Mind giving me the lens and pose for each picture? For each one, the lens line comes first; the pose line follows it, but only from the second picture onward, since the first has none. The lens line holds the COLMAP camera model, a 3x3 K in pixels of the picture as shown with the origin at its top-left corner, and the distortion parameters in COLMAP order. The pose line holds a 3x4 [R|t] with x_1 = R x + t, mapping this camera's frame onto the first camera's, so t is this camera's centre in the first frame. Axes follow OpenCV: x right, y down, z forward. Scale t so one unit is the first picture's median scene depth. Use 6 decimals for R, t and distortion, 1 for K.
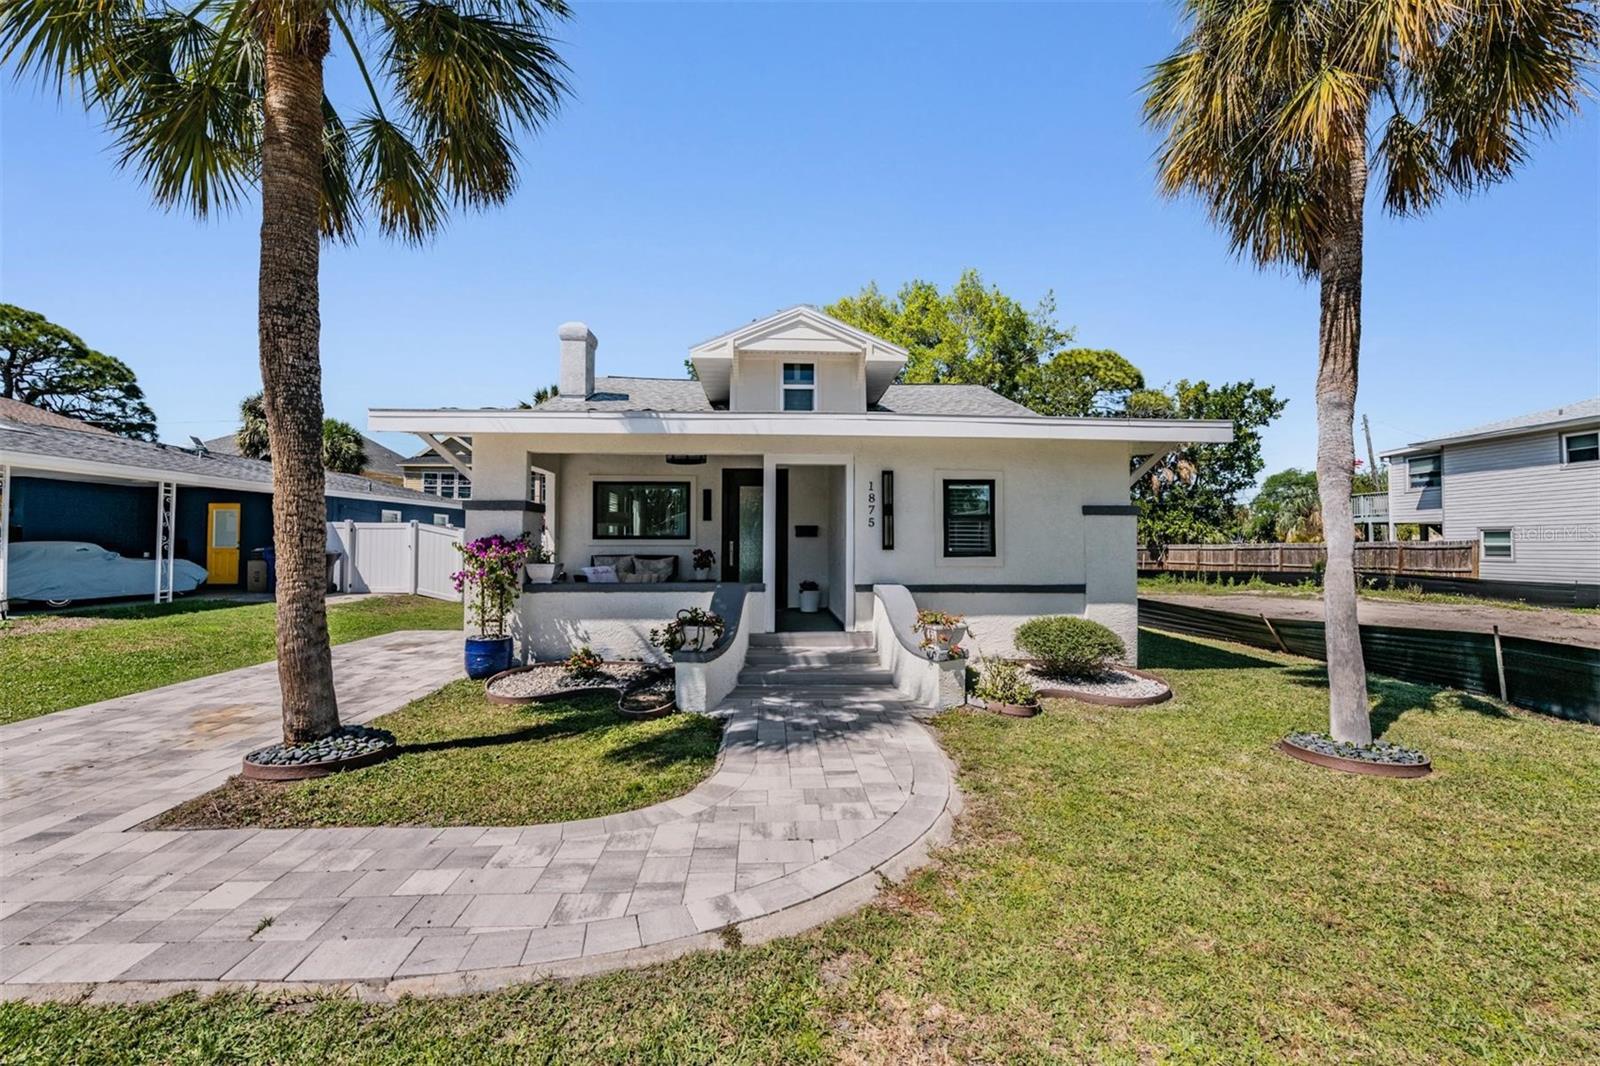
lens RADIAL K [[638.1, 0, 790.0], [0, 638.1, 532.3], [0, 0, 1]] dist [-0.002601, -0.004465]
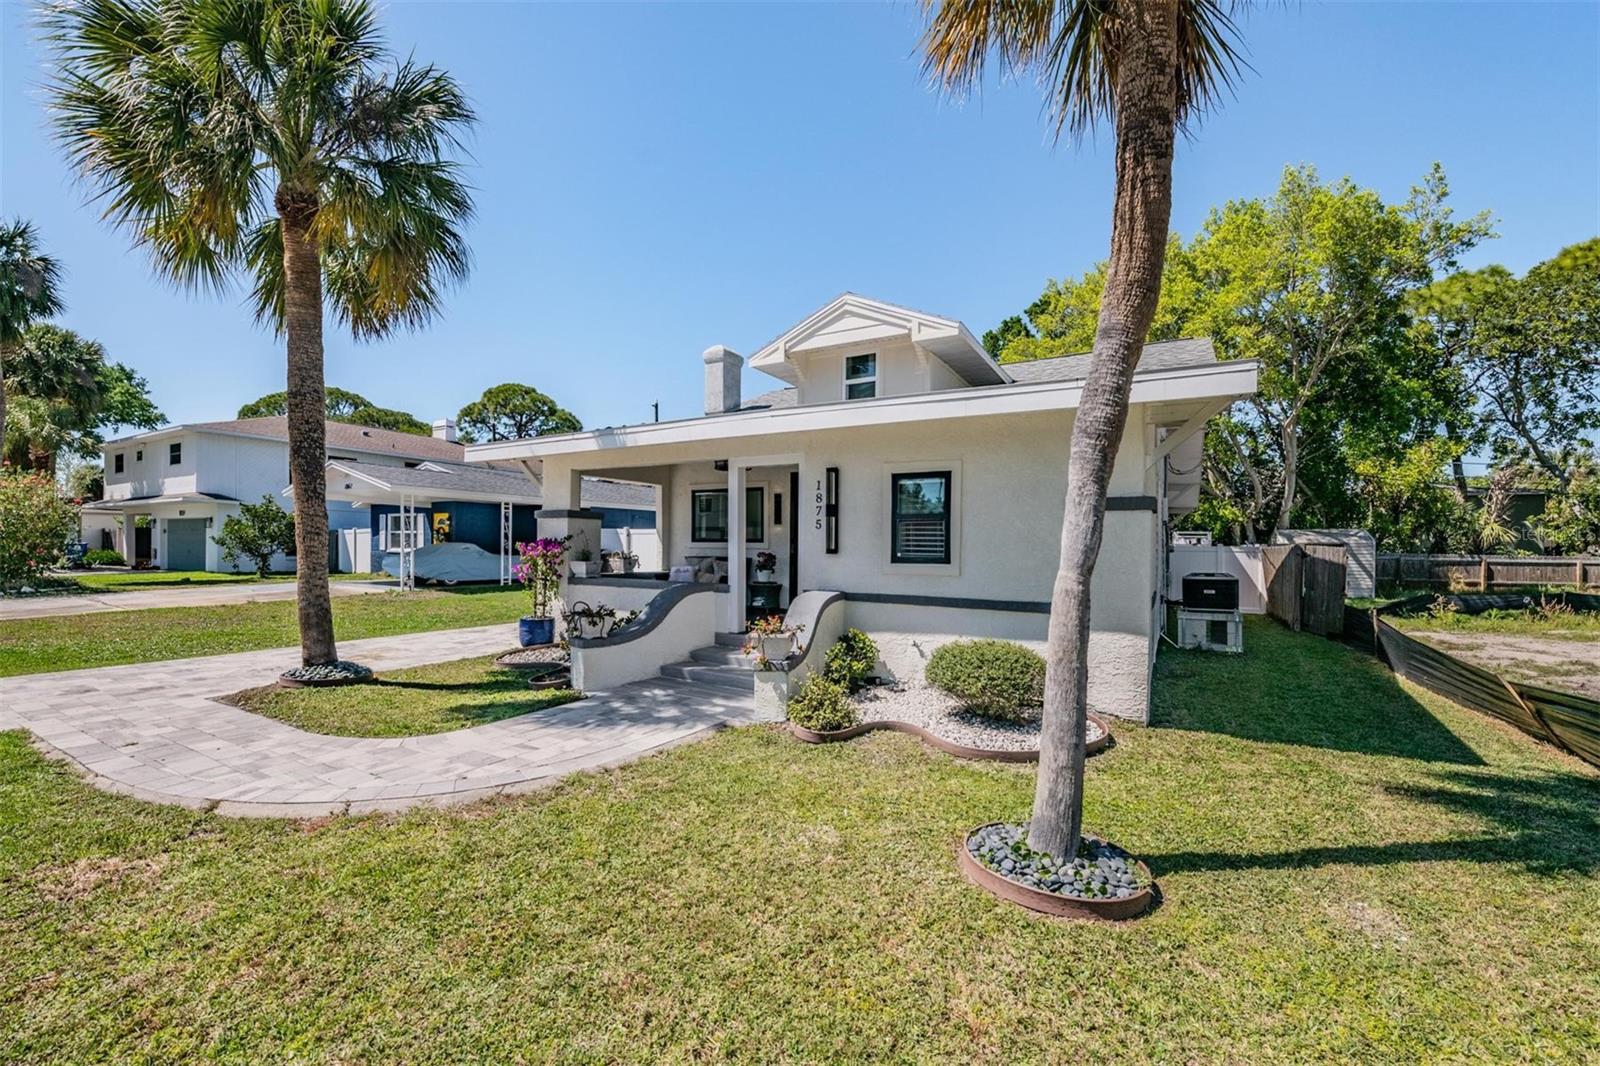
lens RADIAL K [[669.1, 0, 799.7], [0, 669.1, 557.3], [0, 0, 1]] dist [0.000115, -0.006260]
pose [[0.827854, 0.016633, -0.560697, 0.649904], [-0.000962, 0.999601, 0.028233, 0.004946], [0.560943, -0.022834, 0.827539, 0.172492]]
